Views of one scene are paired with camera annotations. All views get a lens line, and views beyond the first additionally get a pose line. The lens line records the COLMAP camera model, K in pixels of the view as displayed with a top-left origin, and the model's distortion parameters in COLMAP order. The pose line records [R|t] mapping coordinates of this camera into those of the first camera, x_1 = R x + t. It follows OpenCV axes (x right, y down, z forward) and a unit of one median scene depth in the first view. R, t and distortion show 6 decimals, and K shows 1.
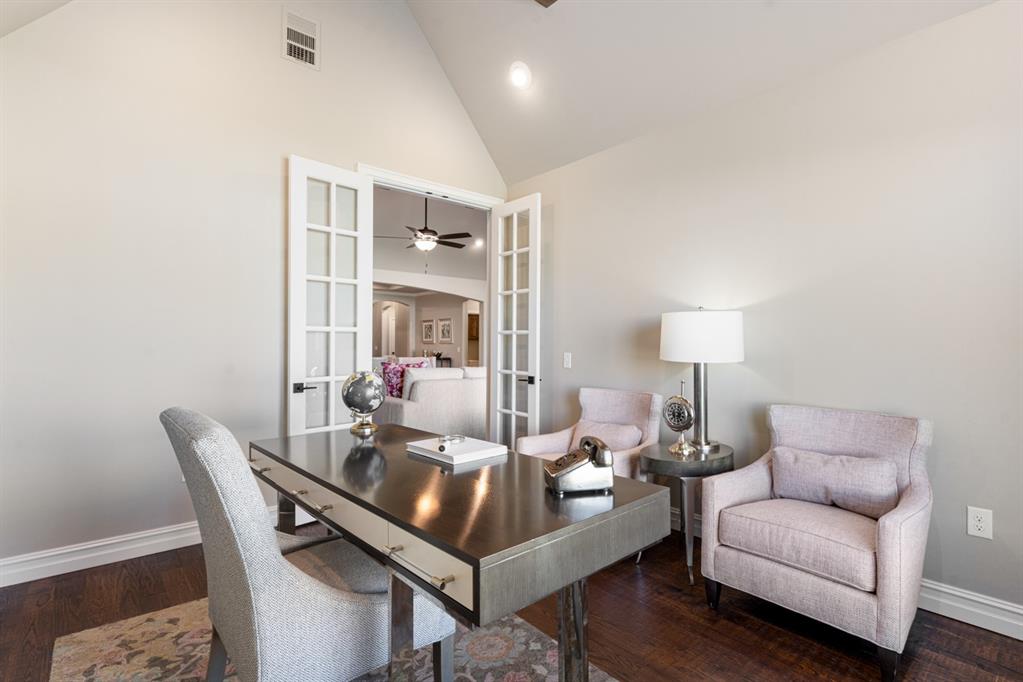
lens RADIAL K [[487.5, 0, 513.6], [0, 487.5, 341.5], [0, 0, 1]] dist [0.004422, -0.000671]
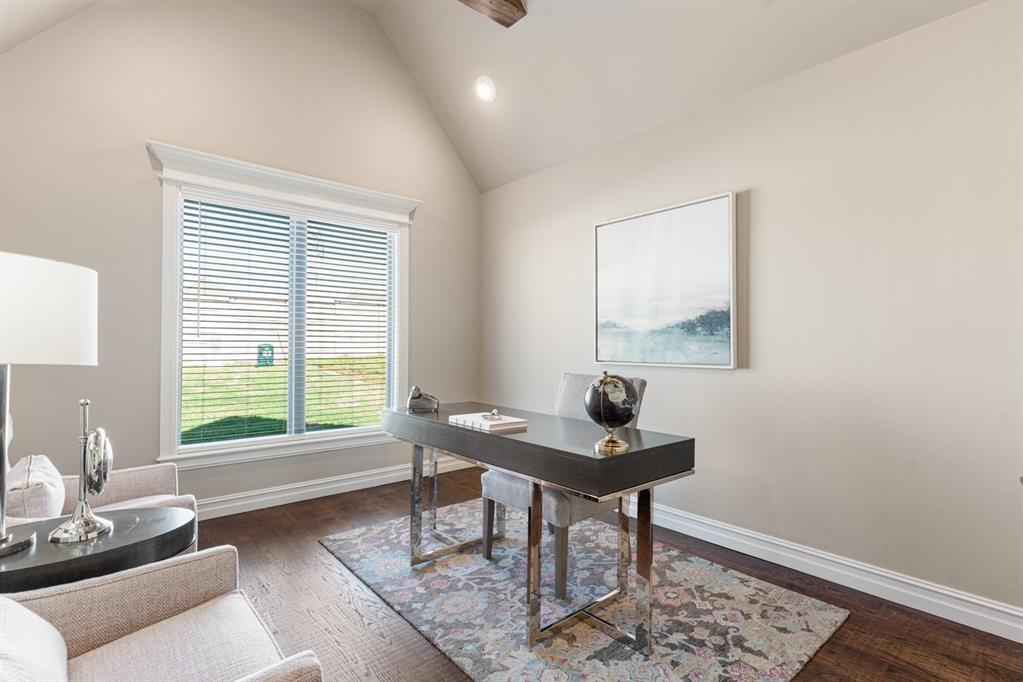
lens RADIAL K [[487.5, 0, 510.7], [0, 487.5, 344.3], [0, 0, 1]] dist [0.004422, -0.000671]
pose [[-0.999934, -0.010249, 0.005171, -0.176782], [-0.010300, 0.999897, -0.009979, 0.025278], [-0.005068, -0.010032, -0.999937, 2.196307]]
